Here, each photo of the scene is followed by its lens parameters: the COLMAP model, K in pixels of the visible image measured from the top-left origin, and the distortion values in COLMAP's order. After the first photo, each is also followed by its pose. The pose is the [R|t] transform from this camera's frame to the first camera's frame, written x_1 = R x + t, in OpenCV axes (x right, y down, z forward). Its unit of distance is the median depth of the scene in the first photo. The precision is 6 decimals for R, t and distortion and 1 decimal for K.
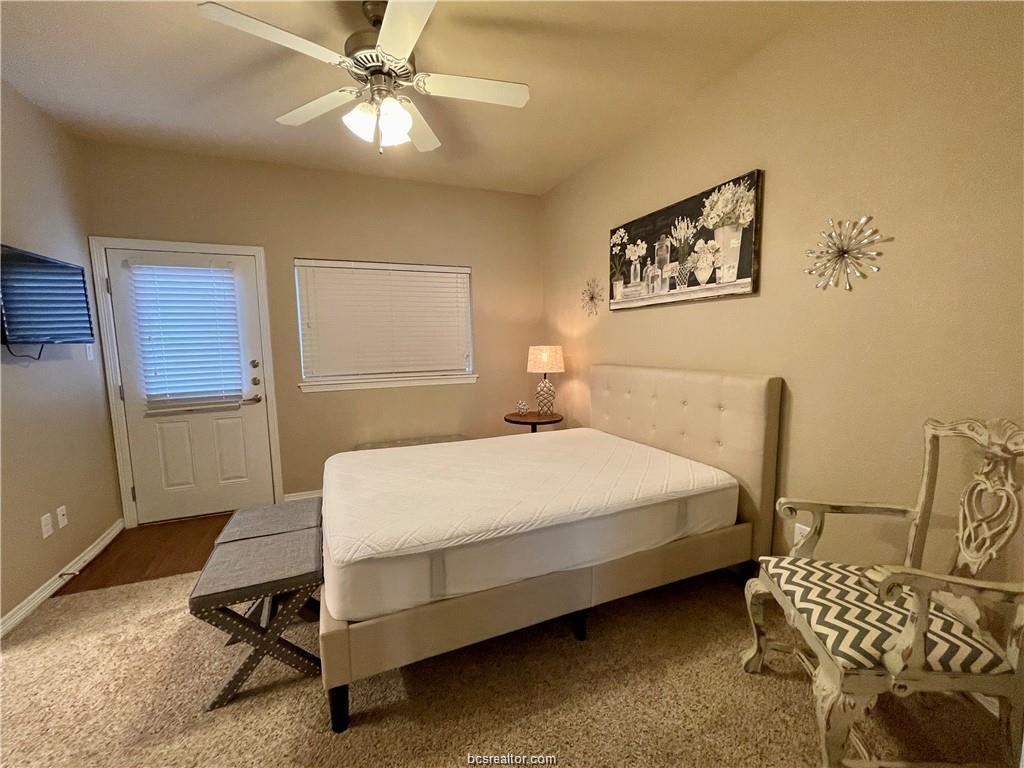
lens RADIAL K [[416.4, 0, 496.0], [0, 416.4, 385.8], [0, 0, 1]] dist [-0.002569, -0.001365]
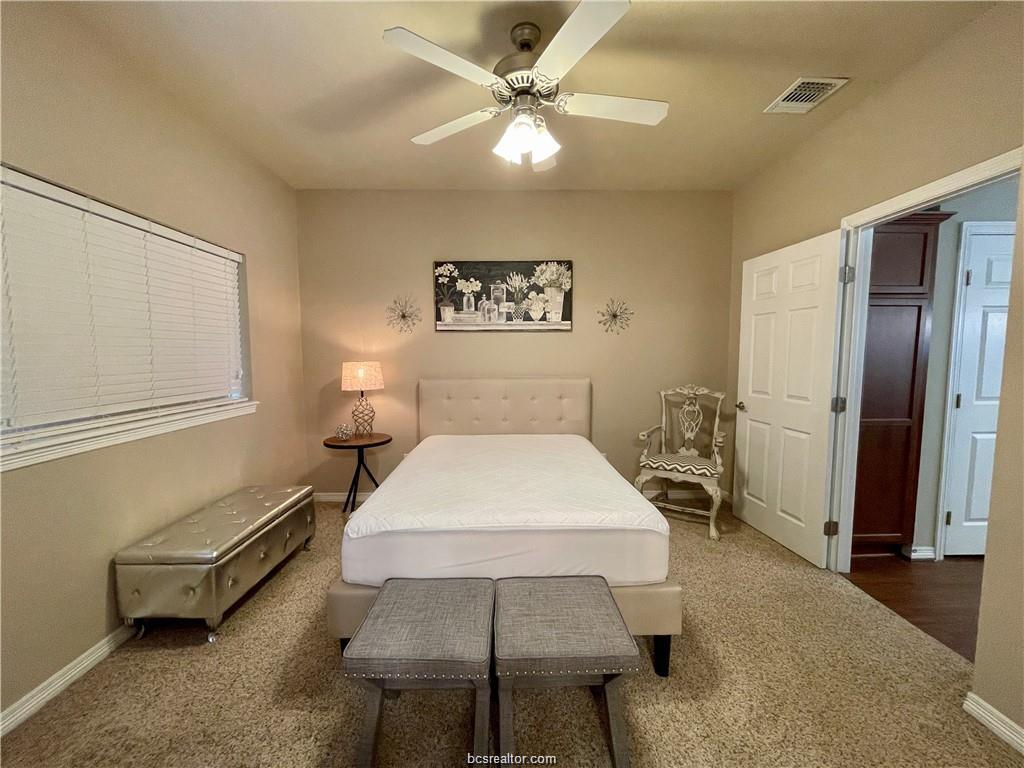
lens RADIAL K [[416.4, 0, 496.7], [0, 416.4, 390.5], [0, 0, 1]] dist [-0.002569, -0.001365]
pose [[0.380730, -0.063083, 0.922532, -0.895598], [0.095098, 0.995051, 0.028795, -0.041749], [-0.919783, 0.076768, 0.384845, 0.508319]]
